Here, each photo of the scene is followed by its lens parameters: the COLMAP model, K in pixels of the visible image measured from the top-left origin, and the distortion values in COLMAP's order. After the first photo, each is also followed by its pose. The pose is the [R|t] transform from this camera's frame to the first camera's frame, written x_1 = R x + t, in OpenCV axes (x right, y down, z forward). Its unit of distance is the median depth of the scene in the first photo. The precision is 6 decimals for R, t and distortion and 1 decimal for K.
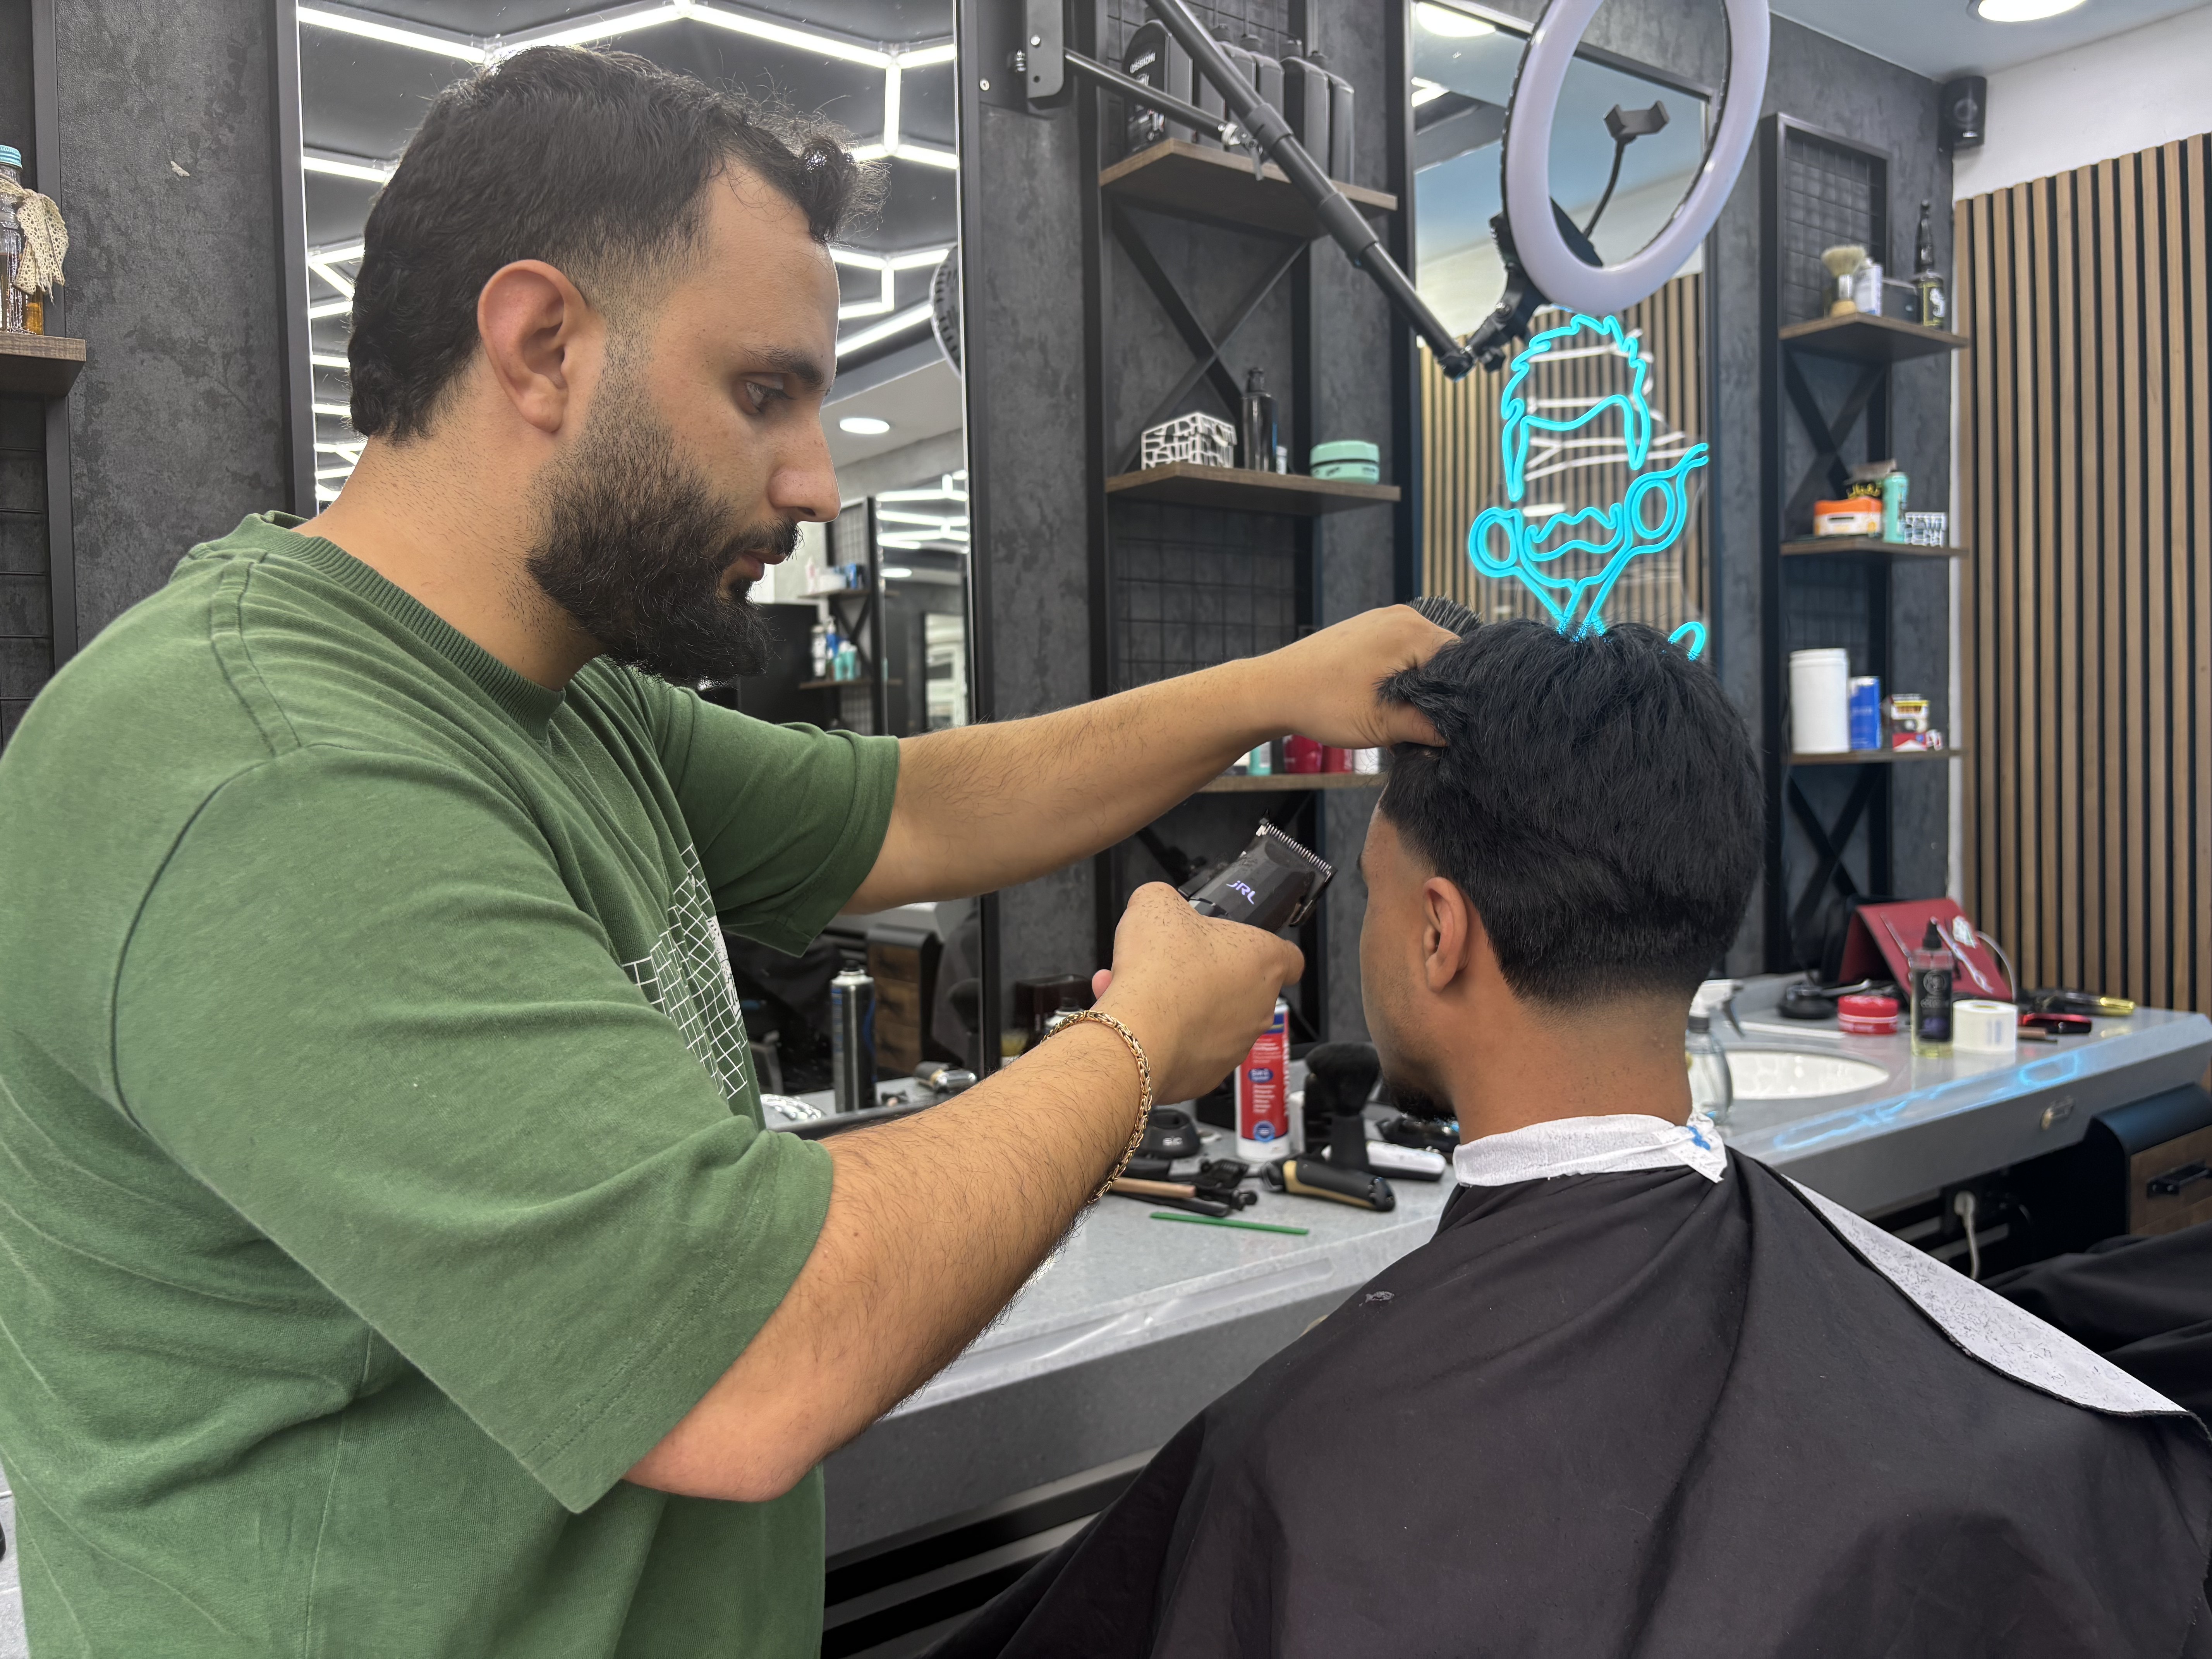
lens RADIAL K [[1670.5, 0, 1094.1], [0, 1670.5, 850.7], [0, 0, 1]] dist [0.045354, -0.061820]
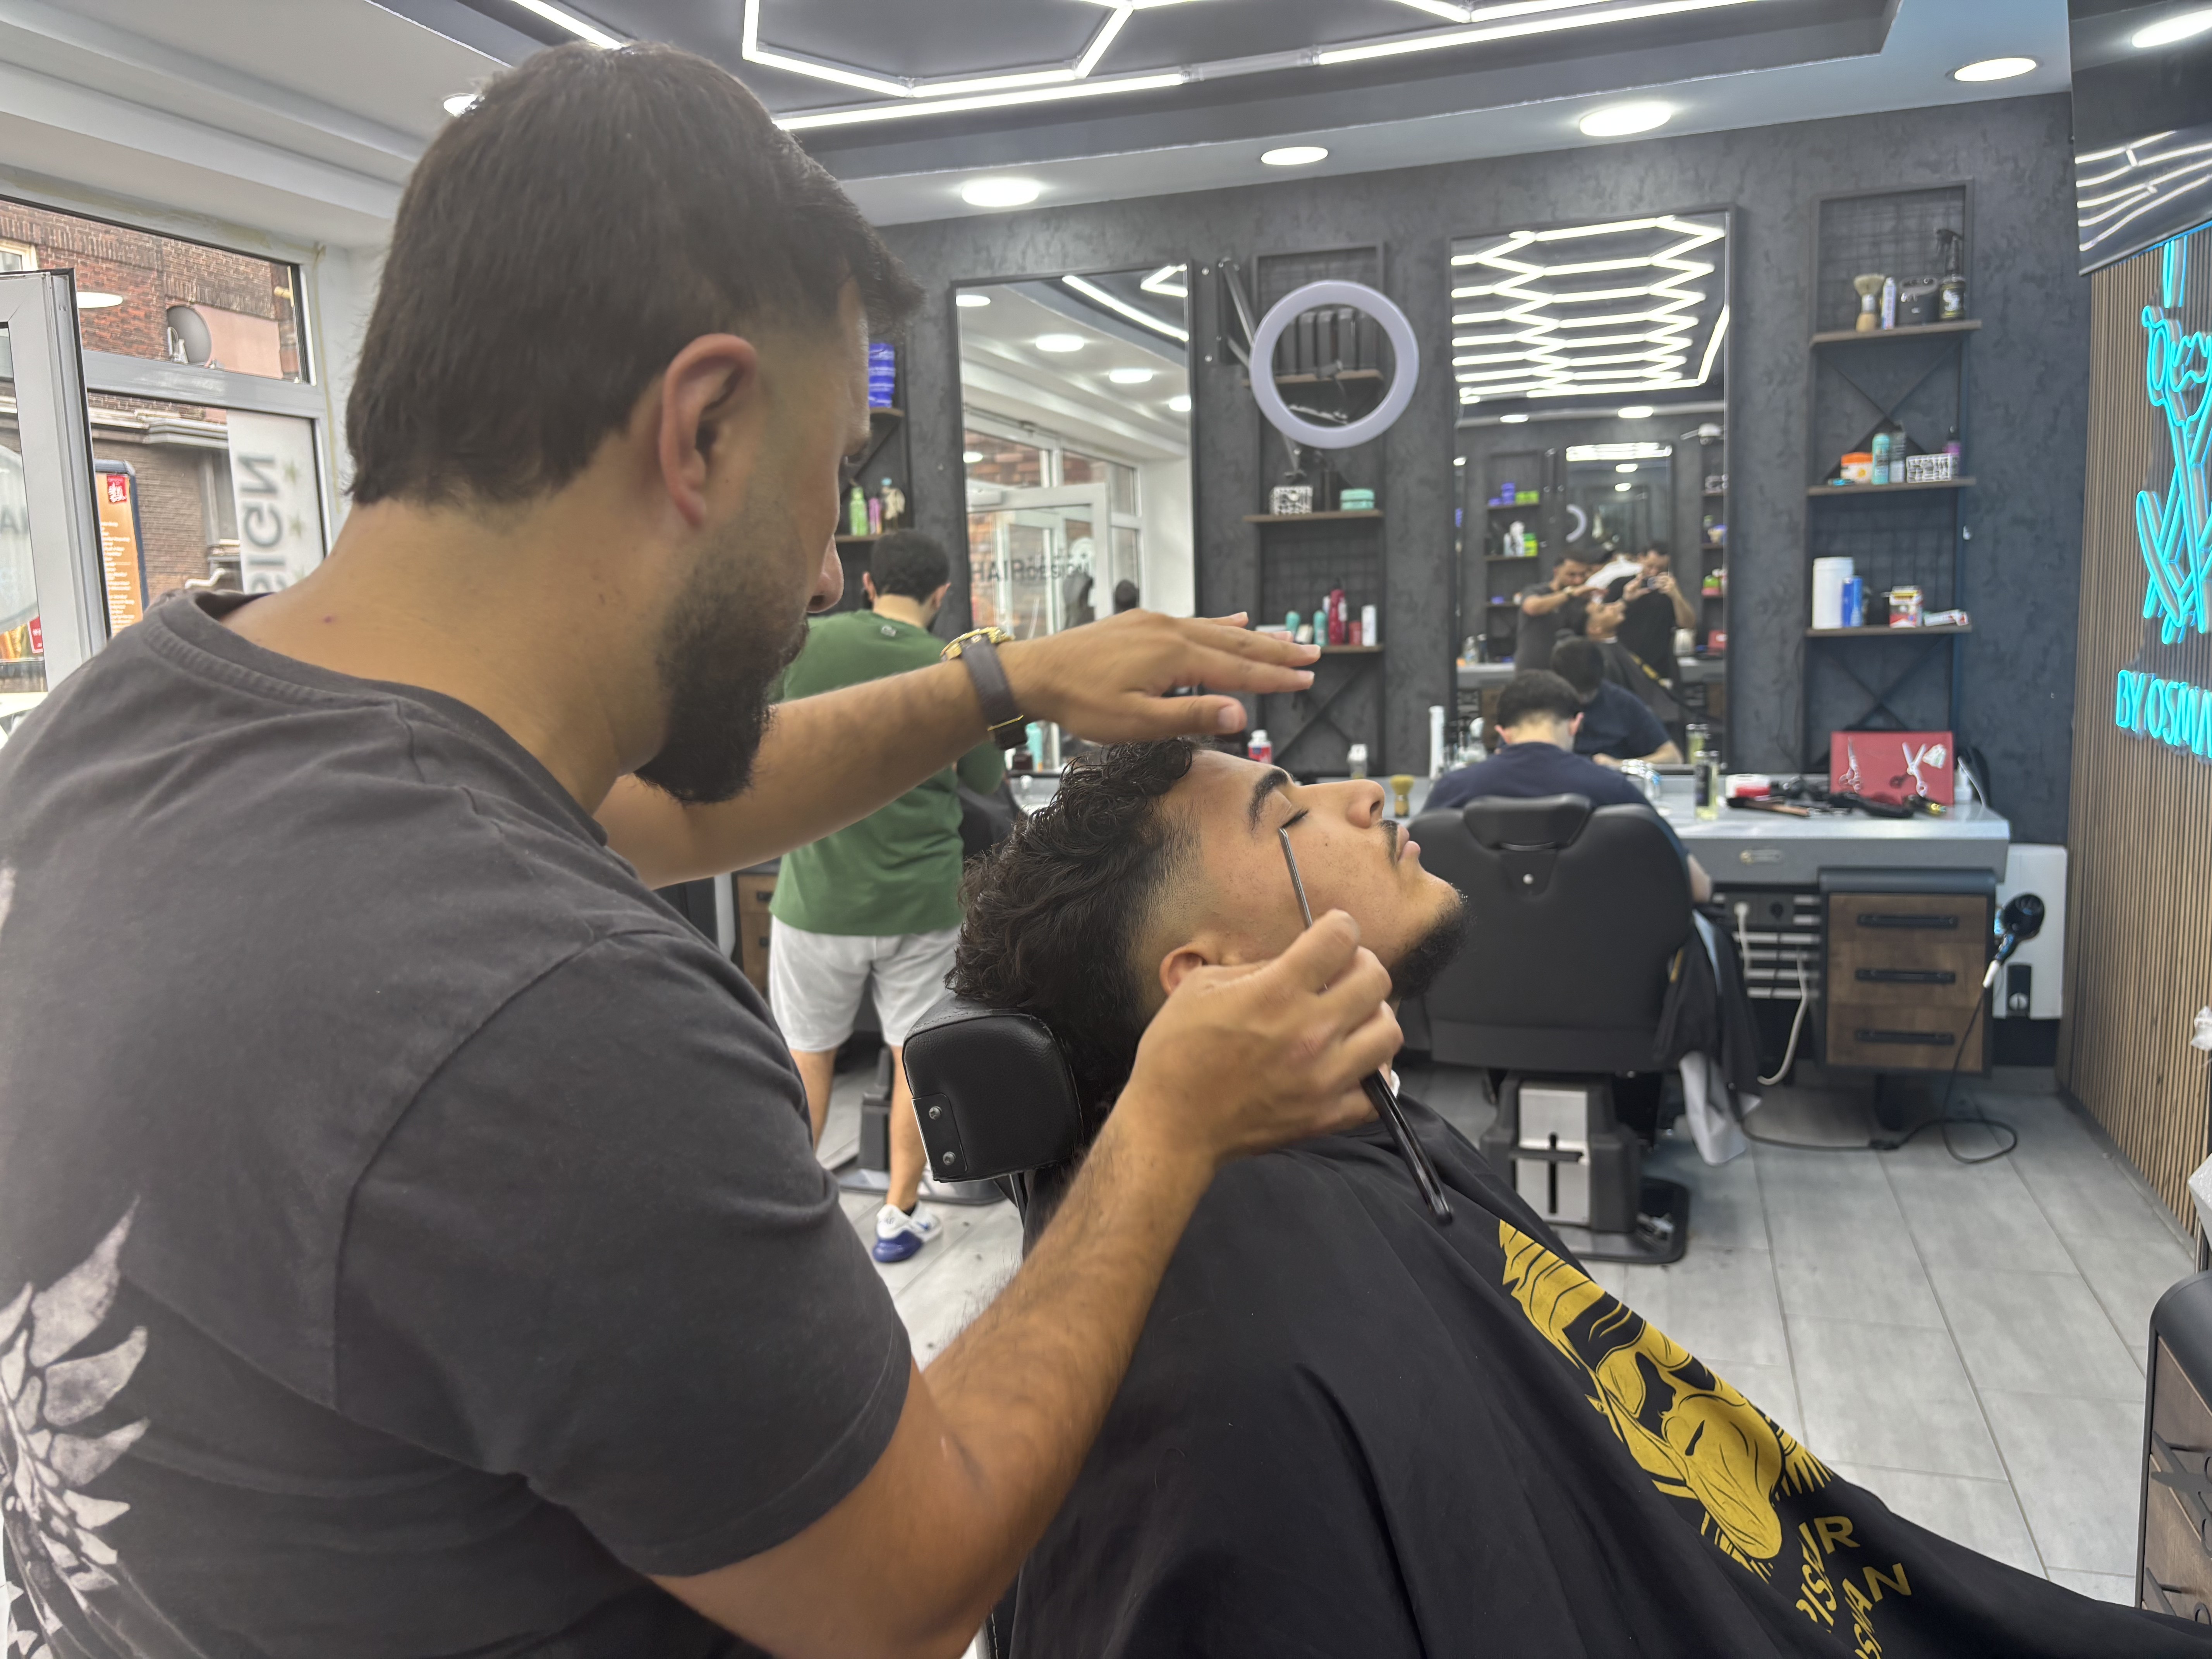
lens RADIAL K [[1670.5, 0, 1112.1], [0, 1670.5, 831.1], [0, 0, 1]] dist [0.045354, -0.061820]
pose [[0.600514, 0.115831, -0.791180, 1.780883], [-0.019666, 0.991293, 0.130201, -0.086894], [0.799372, -0.062628, 0.597563, -0.584528]]
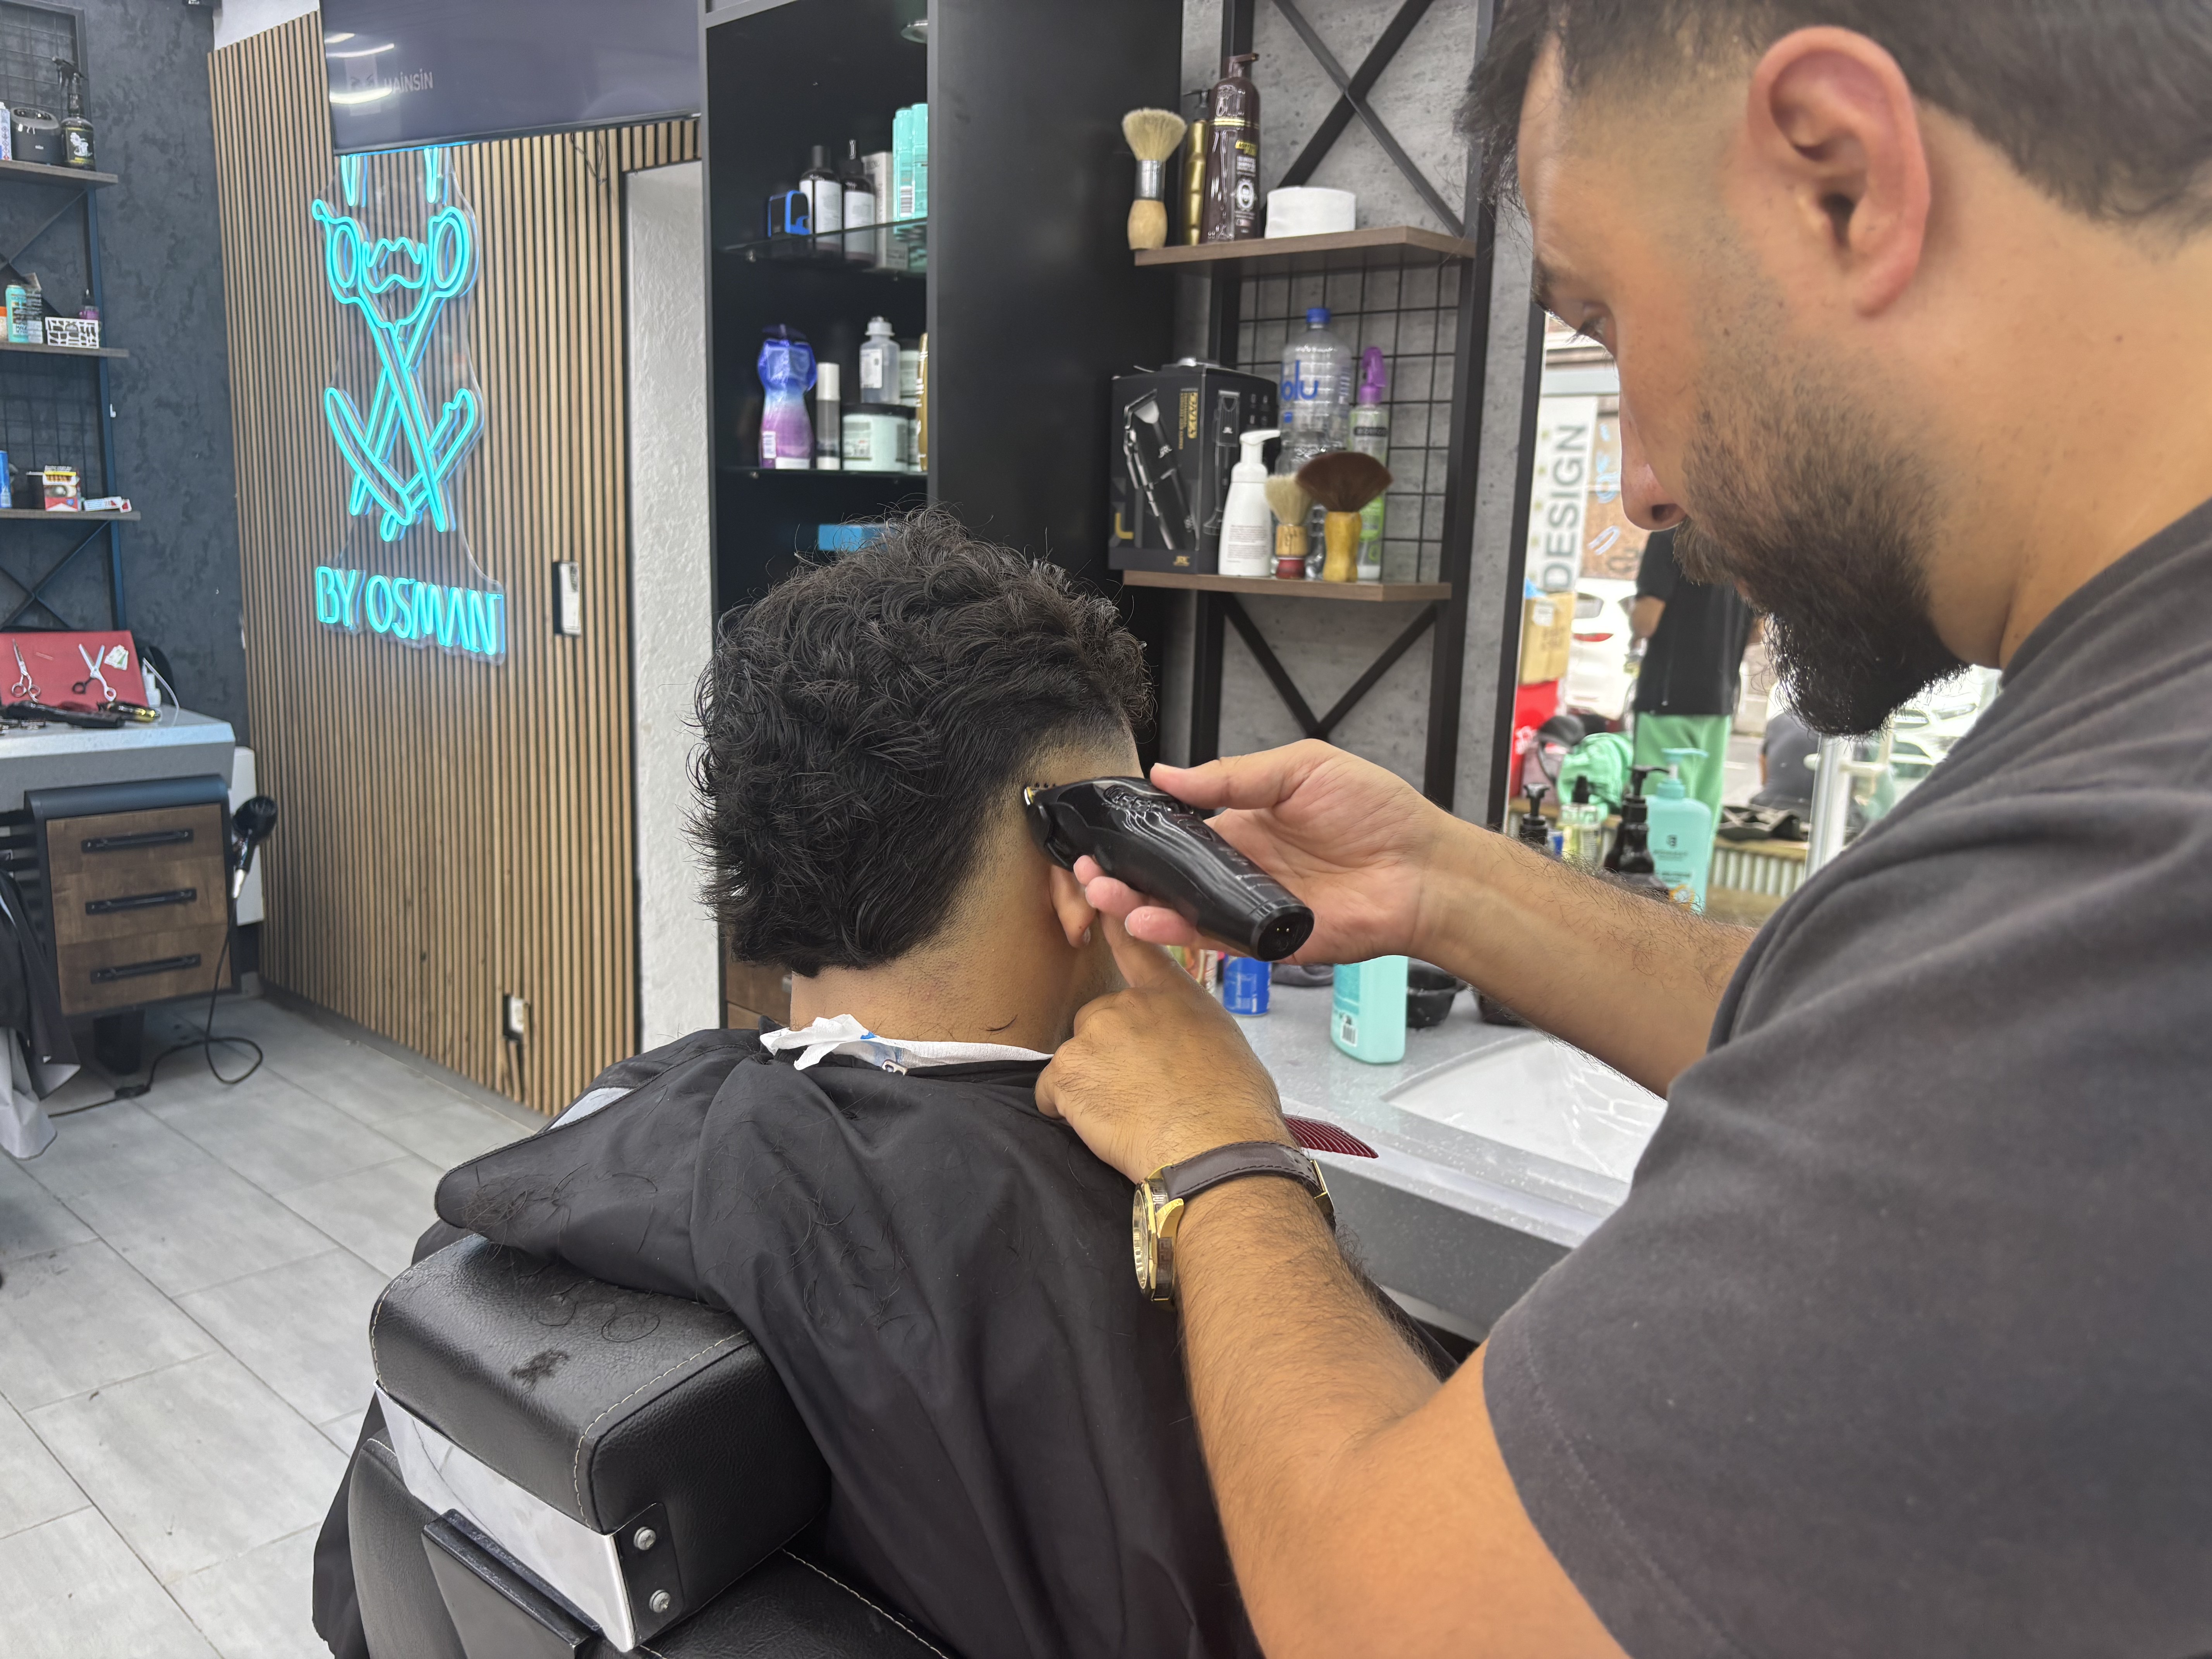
lens RADIAL K [[1670.5, 0, 1103.1], [0, 1670.5, 827.4], [0, 0, 1]] dist [0.045354, -0.061820]
pose [[0.975632, 0.025574, 0.217919, 1.411692], [-0.055885, 0.989392, 0.134088, -0.054941], [-0.212178, -0.142999, 0.966712, -0.607452]]
